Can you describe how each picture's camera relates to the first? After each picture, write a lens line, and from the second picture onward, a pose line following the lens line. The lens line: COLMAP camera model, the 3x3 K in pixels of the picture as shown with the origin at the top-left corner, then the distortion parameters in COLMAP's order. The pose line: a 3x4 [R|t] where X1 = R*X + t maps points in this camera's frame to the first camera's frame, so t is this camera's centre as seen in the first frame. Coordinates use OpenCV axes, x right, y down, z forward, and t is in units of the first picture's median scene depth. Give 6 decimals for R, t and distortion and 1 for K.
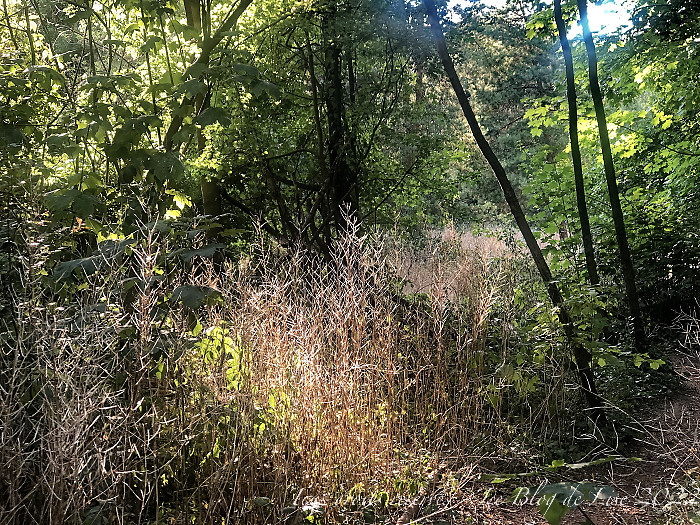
lens RADIAL K [[1165.9, 0, 349.4], [0, 1165.9, 262.5], [0, 0, 1]] dist [0.048841, 0.000000]
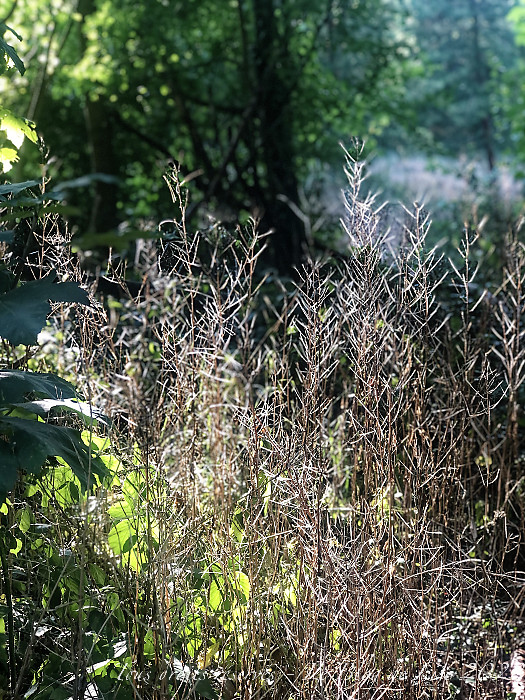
lens RADIAL K [[1165.9, 0, 263.6], [0, 1165.9, 348.8], [0, 0, 1]] dist [0.048841, 0.000000]
pose [[0.999909, 0.005159, 0.012443, -0.024542], [-0.006791, 0.990836, 0.134899, -0.015143], [-0.011633, -0.134971, 0.990781, 0.265406]]
